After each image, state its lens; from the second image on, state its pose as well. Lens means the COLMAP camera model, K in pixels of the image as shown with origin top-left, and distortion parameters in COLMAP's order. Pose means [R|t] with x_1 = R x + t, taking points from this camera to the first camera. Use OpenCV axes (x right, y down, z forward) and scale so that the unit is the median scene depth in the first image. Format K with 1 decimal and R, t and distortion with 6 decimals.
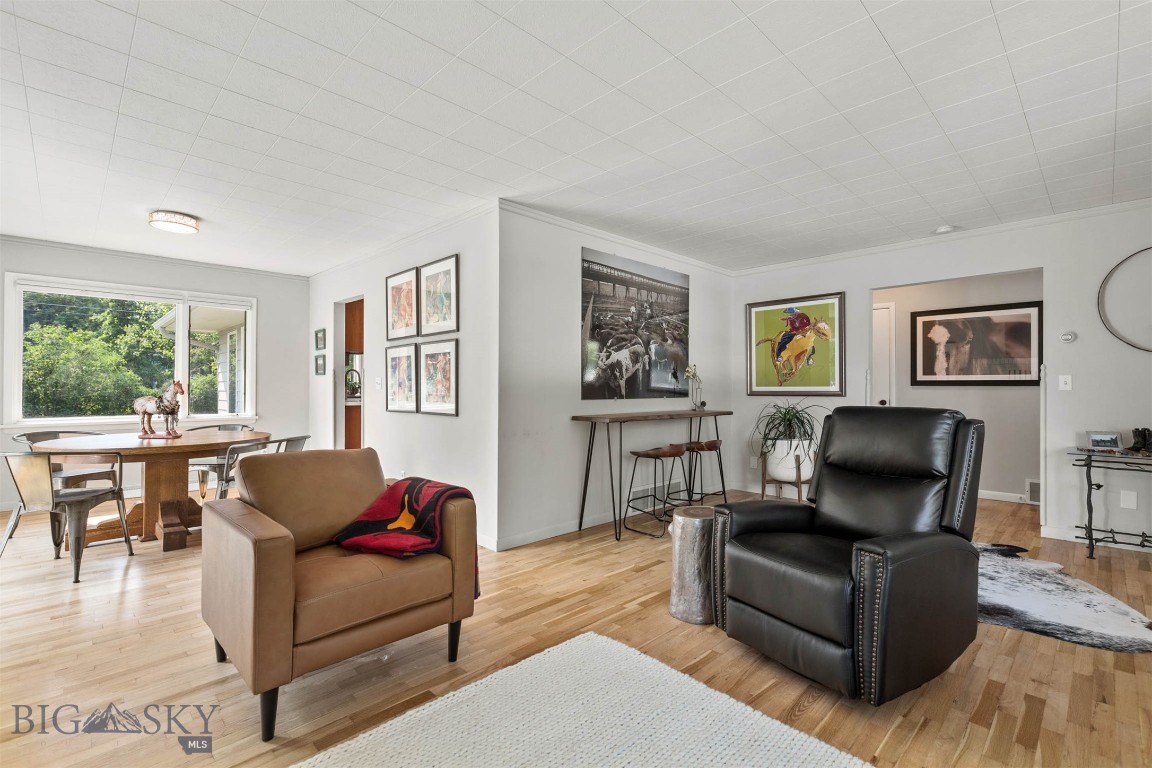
lens RADIAL K [[526.2, 0, 579.5], [0, 526.2, 386.3], [0, 0, 1]] dist [0.004699, 0.000833]
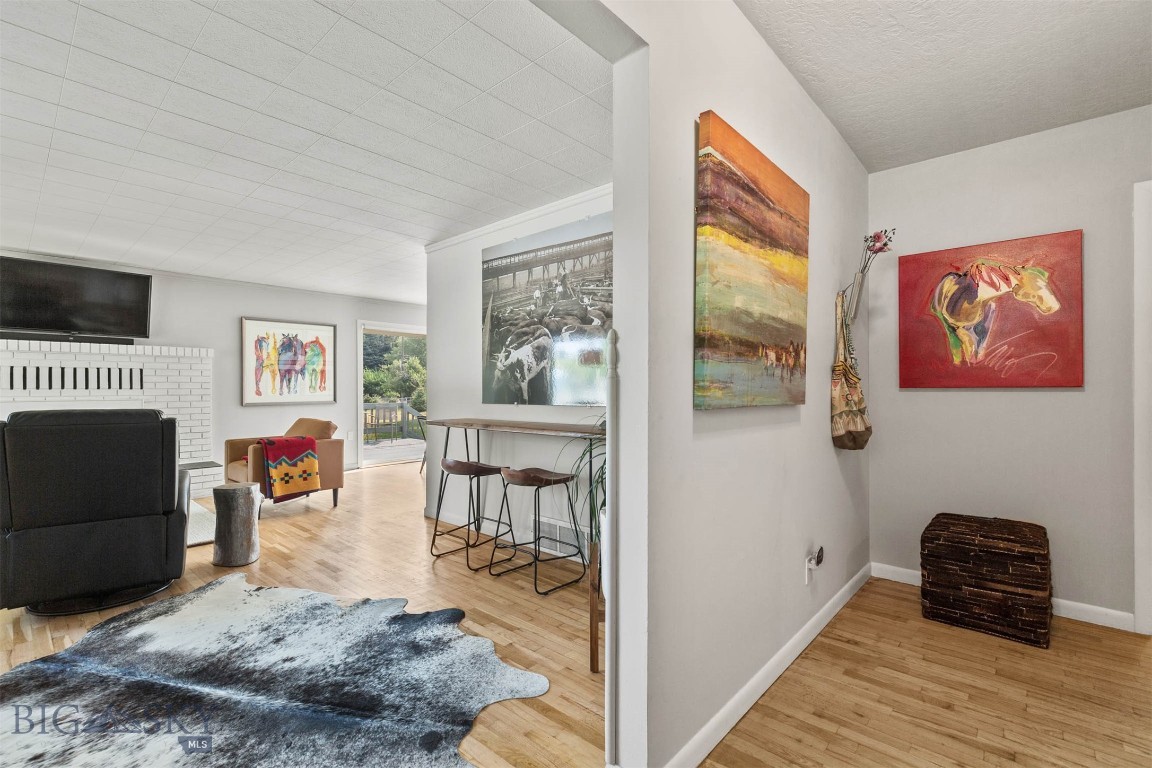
lens RADIAL K [[526.2, 0, 571.9], [0, 526.2, 387.9], [0, 0, 1]] dist [0.004699, 0.000833]
pose [[0.047073, -0.003917, -0.998884, 0.933749], [0.006493, 0.999972, -0.003616, 0.001212], [0.998870, -0.006315, 0.047097, 1.040130]]
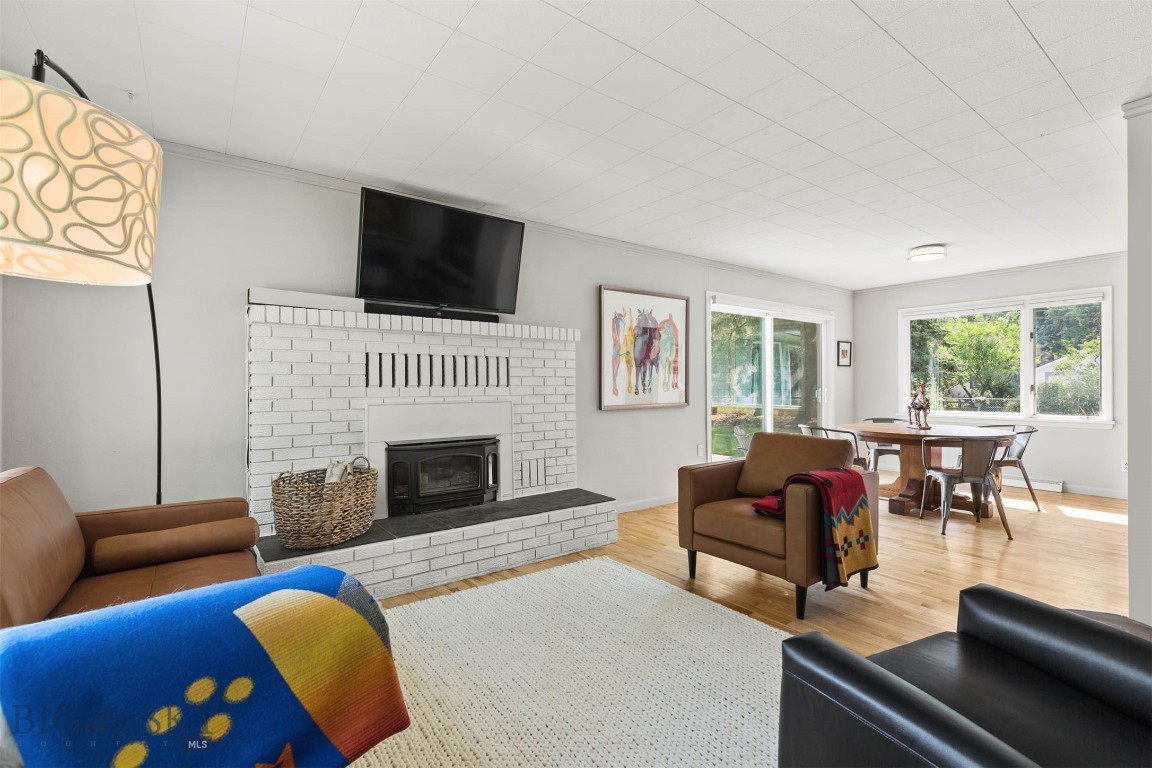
lens RADIAL K [[526.2, 0, 582.9], [0, 526.2, 386.8], [0, 0, 1]] dist [0.004699, 0.000833]
pose [[-0.138070, -0.001268, -0.990422, 0.476446], [0.007379, 0.999970, -0.002308, -0.003798], [0.990395, -0.007627, -0.138057, 0.316631]]
